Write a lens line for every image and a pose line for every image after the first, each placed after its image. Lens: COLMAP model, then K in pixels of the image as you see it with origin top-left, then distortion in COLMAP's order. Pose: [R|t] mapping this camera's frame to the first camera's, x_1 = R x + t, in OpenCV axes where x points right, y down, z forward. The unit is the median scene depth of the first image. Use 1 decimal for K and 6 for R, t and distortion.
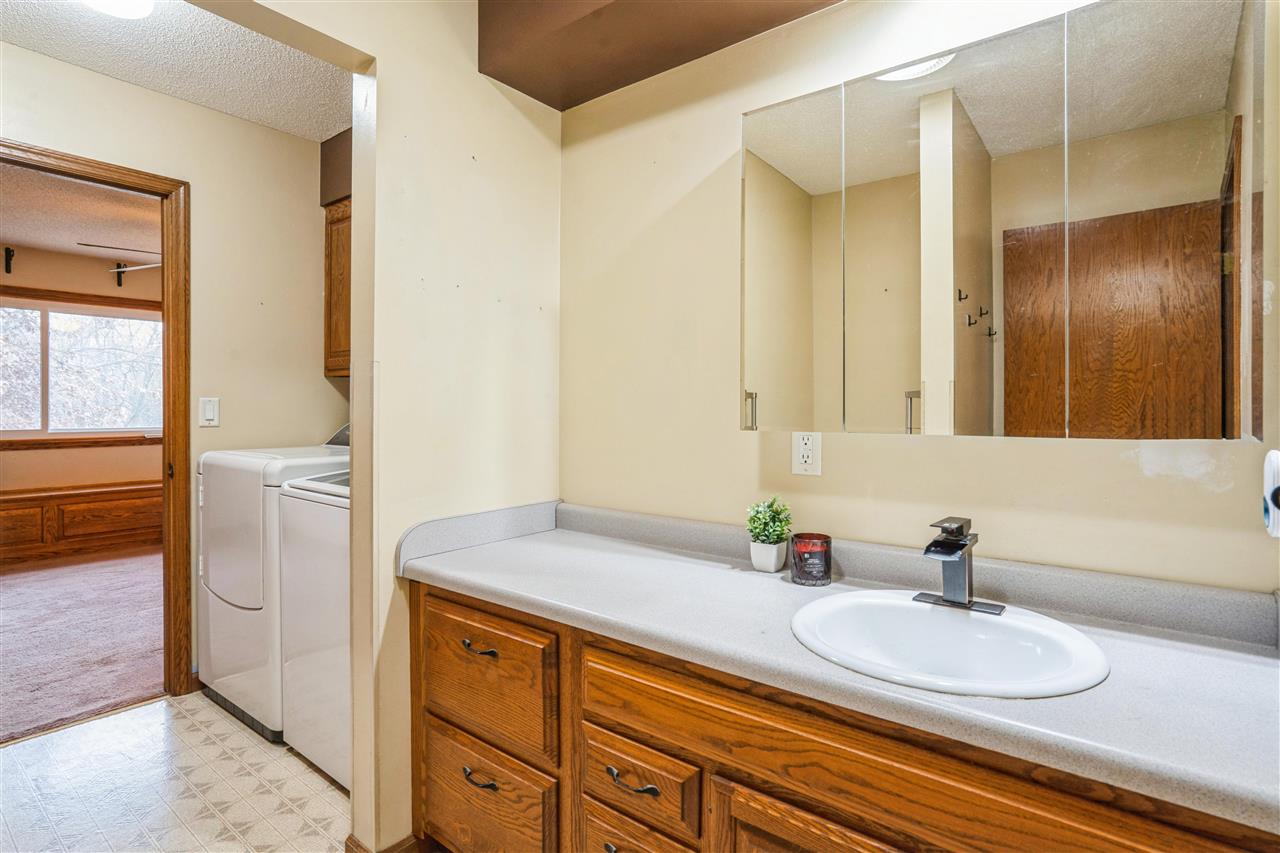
lens RADIAL K [[644.0, 0, 637.8], [0, 644.0, 411.1], [0, 0, 1]] dist [-0.010248, -0.000179]
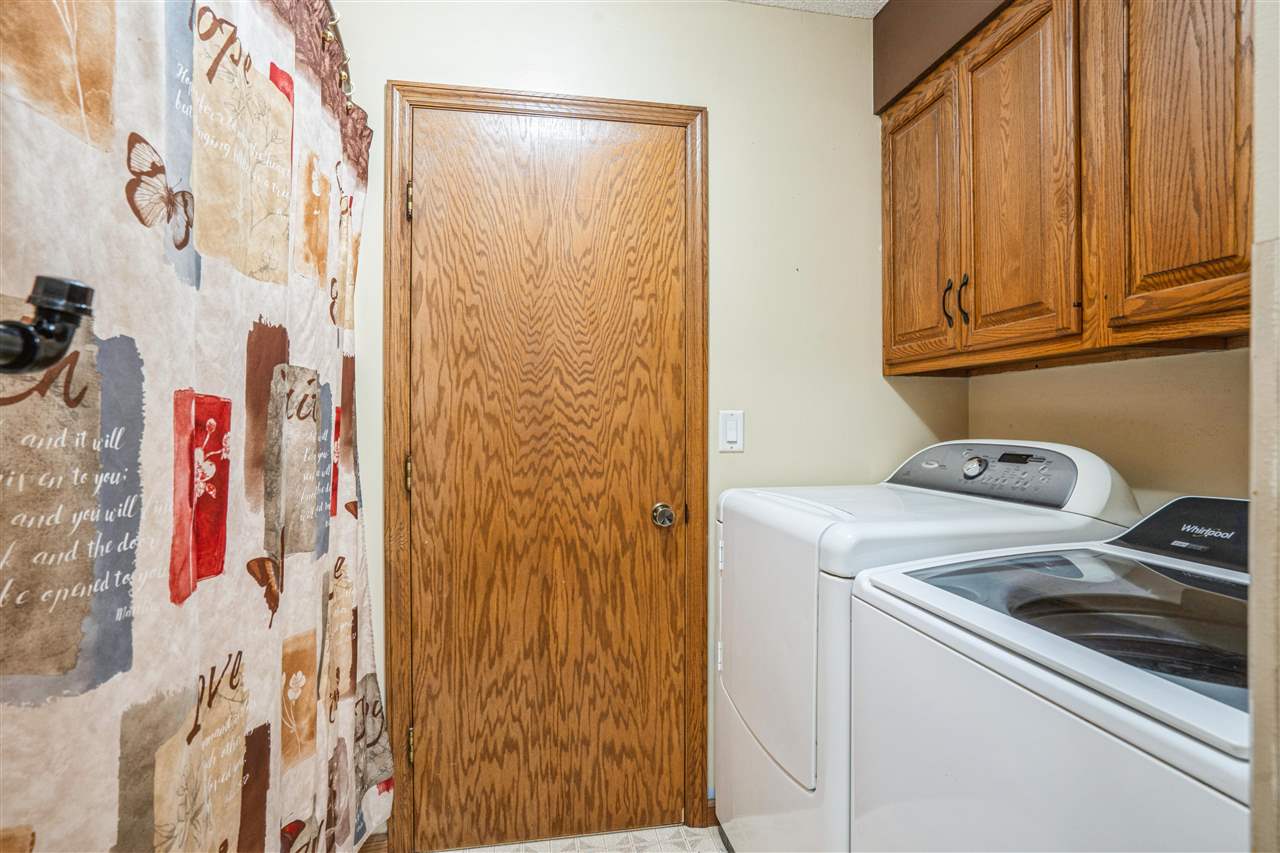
lens RADIAL K [[644.0, 0, 637.8], [0, 644.0, 411.1], [0, 0, 1]] dist [-0.010248, -0.000179]
pose [[0.762235, -0.002429, -0.647296, -0.299045], [-0.004206, 0.999953, -0.008706, -0.013436], [0.647287, 0.009359, 0.762189, 0.409998]]
